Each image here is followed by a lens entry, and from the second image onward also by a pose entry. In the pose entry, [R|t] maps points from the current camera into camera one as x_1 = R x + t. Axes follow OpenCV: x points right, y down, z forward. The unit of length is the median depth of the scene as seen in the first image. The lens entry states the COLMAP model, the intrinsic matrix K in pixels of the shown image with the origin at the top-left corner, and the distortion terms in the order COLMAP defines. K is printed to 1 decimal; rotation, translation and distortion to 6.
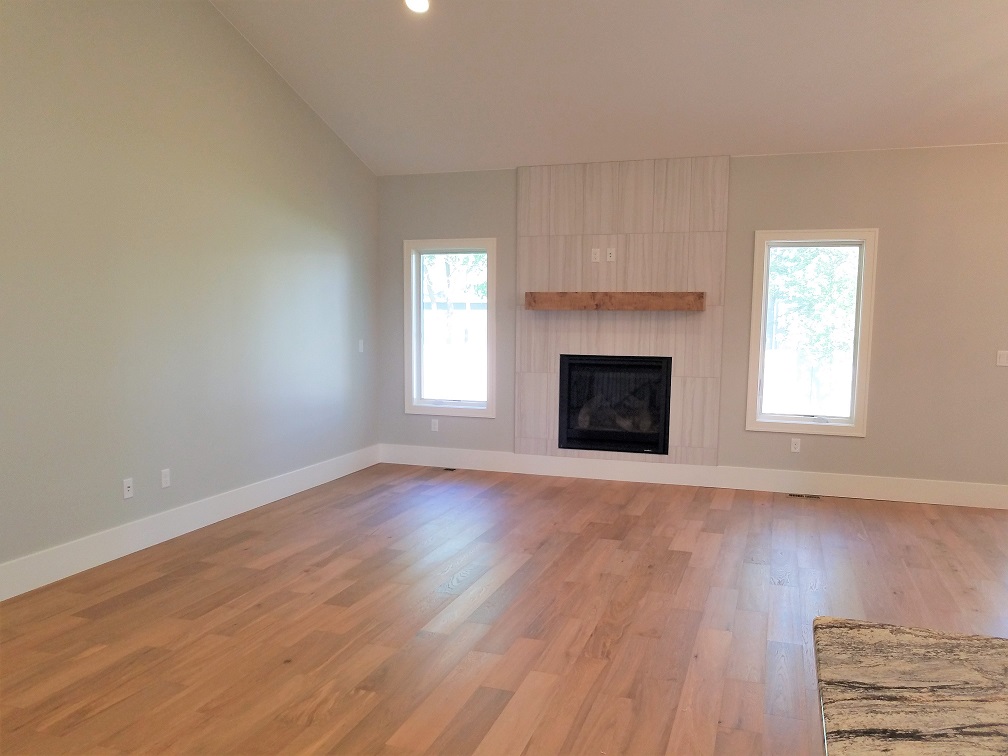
lens RADIAL K [[791.5, 0, 500.4], [0, 791.5, 403.8], [0, 0, 1]] dist [-0.005084, -0.004600]
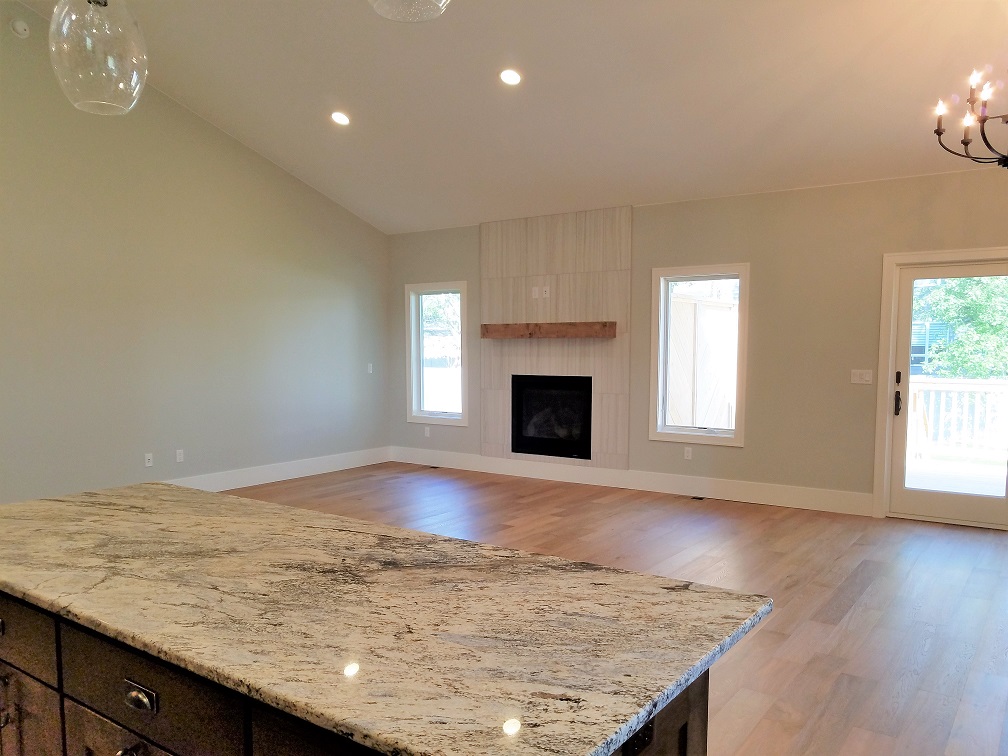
lens RADIAL K [[775.5, 0, 504.8], [0, 775.5, 418.8], [0, 0, 1]] dist [-0.002095, -0.000732]
pose [[0.959698, 0.015501, -0.280607, 0.413269], [-0.019209, 0.999761, -0.010470, 0.018532], [0.280377, 0.015439, 0.959766, -0.150305]]
